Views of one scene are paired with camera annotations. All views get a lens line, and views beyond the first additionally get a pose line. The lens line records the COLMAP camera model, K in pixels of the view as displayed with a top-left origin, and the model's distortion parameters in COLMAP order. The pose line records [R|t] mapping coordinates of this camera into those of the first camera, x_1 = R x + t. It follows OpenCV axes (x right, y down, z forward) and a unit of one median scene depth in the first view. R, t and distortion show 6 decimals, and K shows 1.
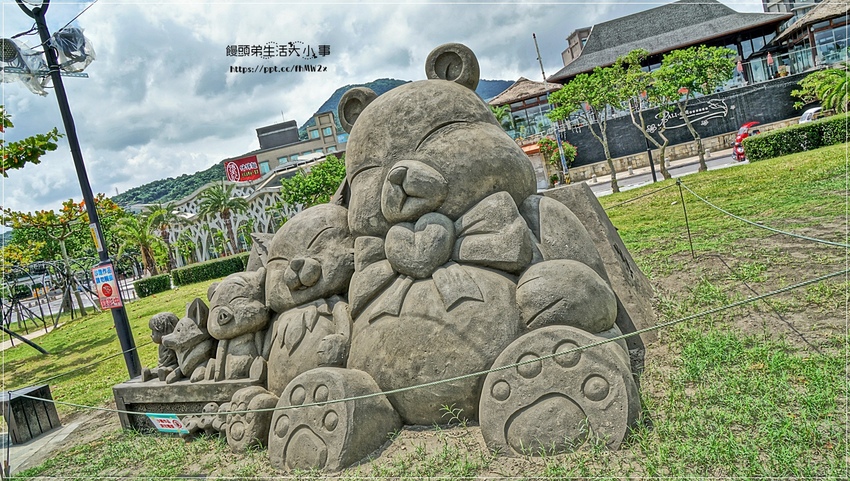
lens RADIAL K [[595.6, 0, 417.3], [0, 595.6, 243.4], [0, 0, 1]] dist [-0.110426, 0.060236]
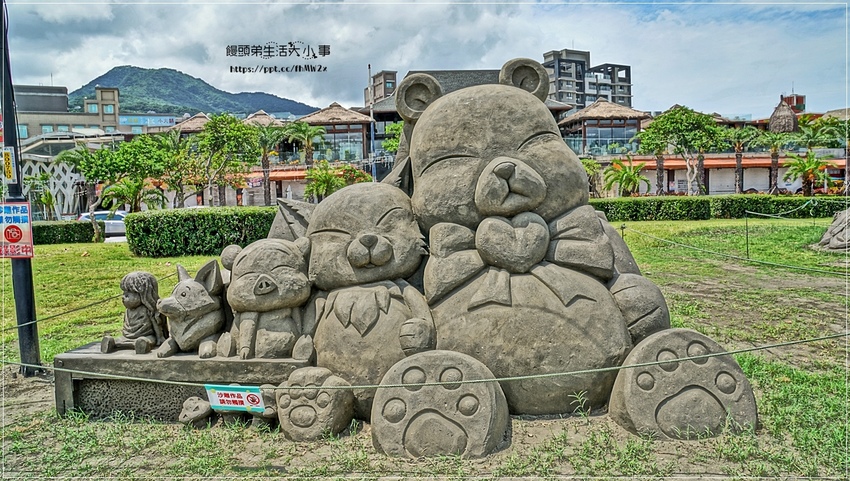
lens RADIAL K [[595.6, 0, 419.4], [0, 595.6, 235.1], [0, 0, 1]] dist [-0.110426, 0.060236]
pose [[0.908123, 0.172394, 0.381566, -0.509793], [-0.151157, 0.984831, -0.085202, 0.099837], [-0.390466, 0.019697, 0.920407, 0.116173]]
